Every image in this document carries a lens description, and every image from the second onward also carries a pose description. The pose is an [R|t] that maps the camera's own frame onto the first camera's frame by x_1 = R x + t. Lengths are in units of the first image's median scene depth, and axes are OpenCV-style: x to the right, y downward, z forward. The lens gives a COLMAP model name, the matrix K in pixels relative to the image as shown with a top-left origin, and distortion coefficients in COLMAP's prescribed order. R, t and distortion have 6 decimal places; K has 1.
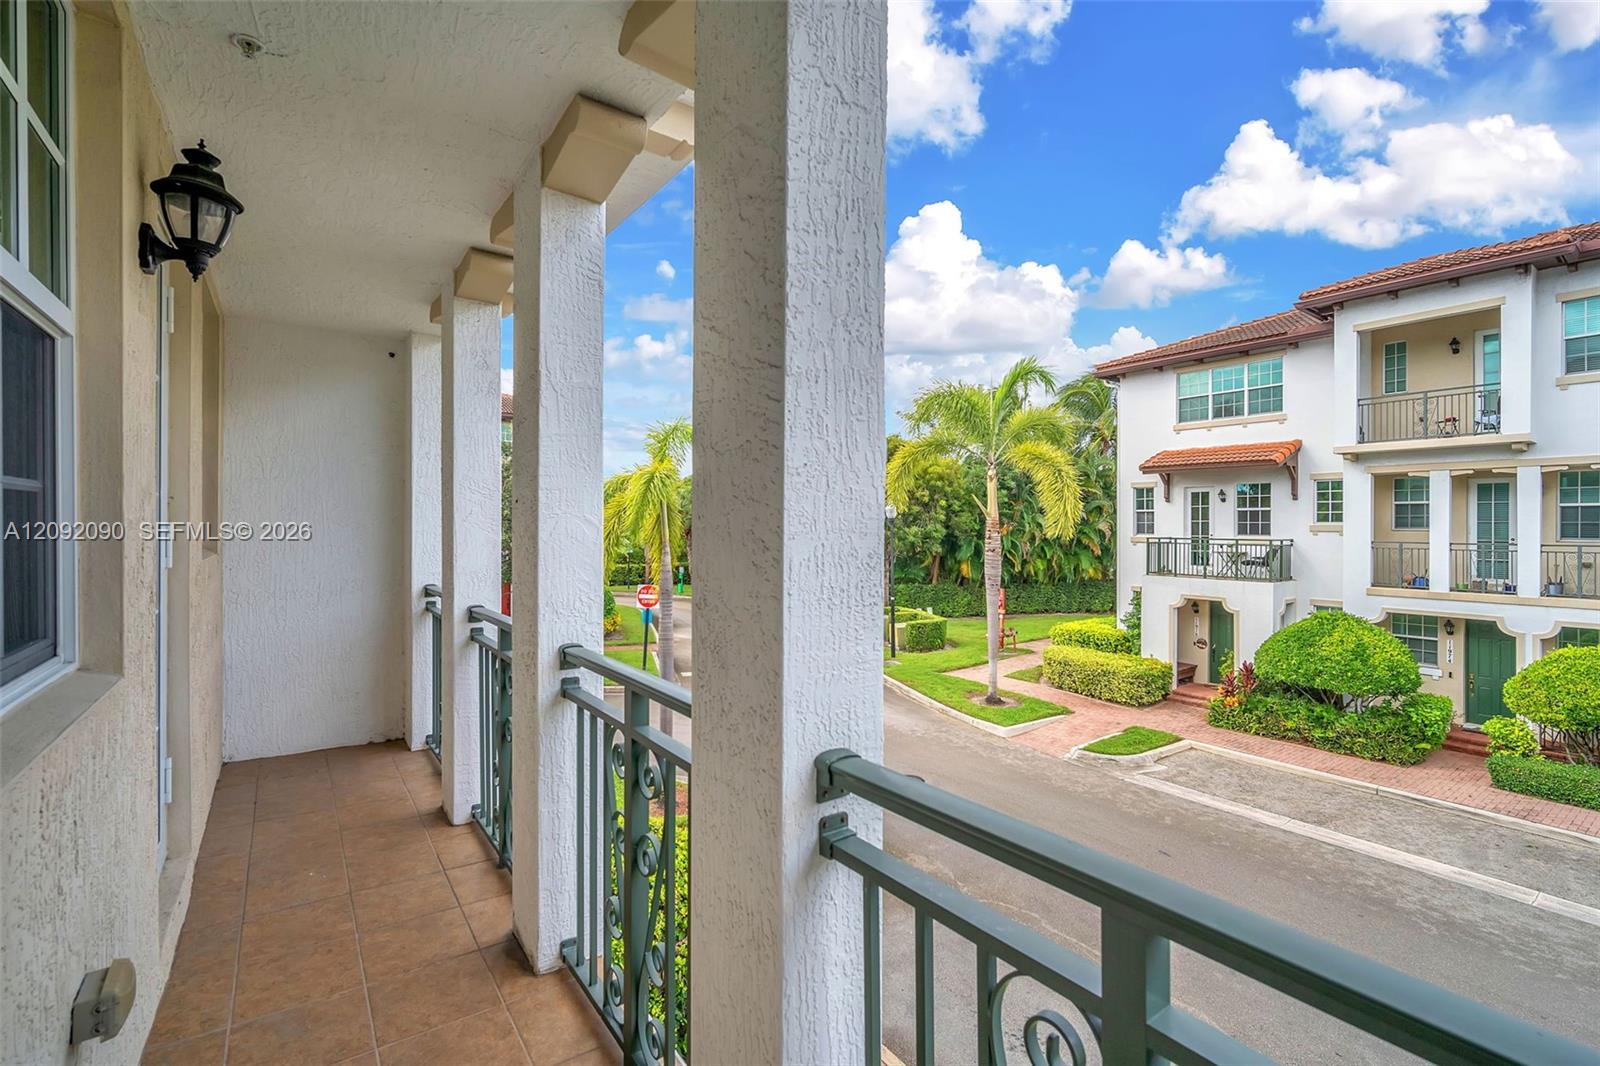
lens RADIAL K [[708.9, 0, 790.2], [0, 708.9, 529.3], [0, 0, 1]] dist [-0.012039, 0.003064]
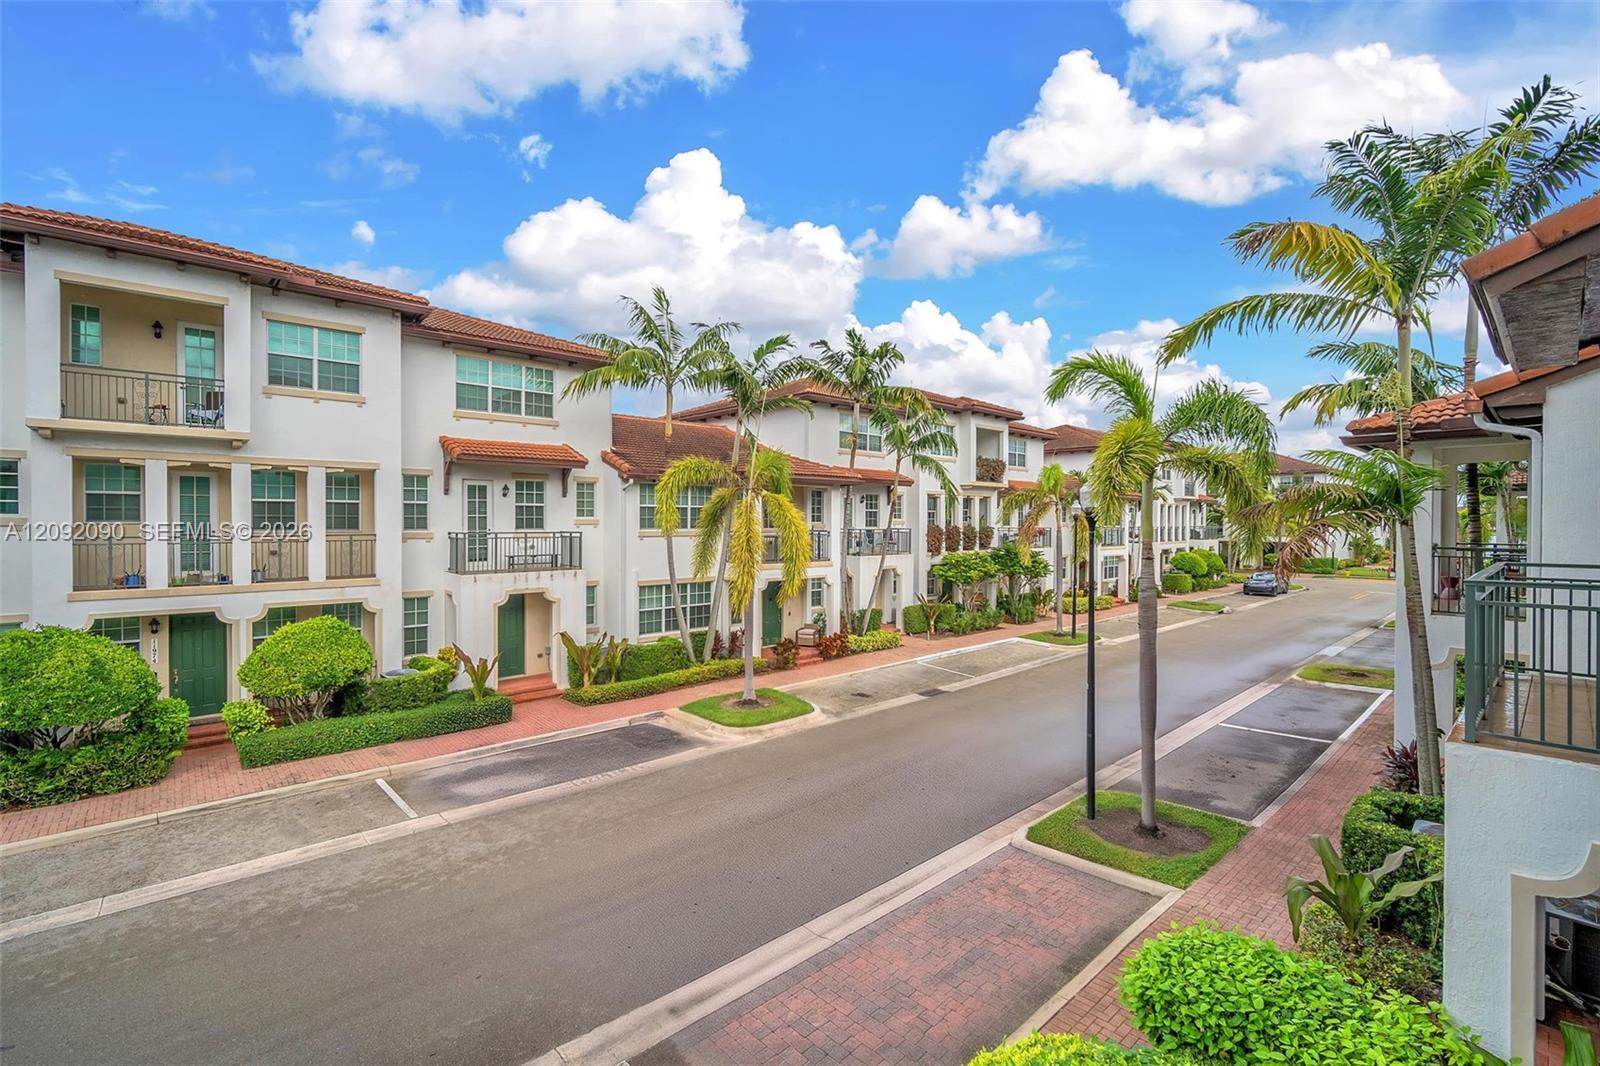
lens RADIAL K [[708.9, 0, 810.8], [0, 708.9, 520.6], [0, 0, 1]] dist [-0.012039, 0.003064]
pose [[-0.146609, -0.007759, 0.989164, -0.159344], [-0.002501, 0.999969, 0.007473, -0.013347], [-0.989191, -0.001379, -0.146624, 0.323999]]
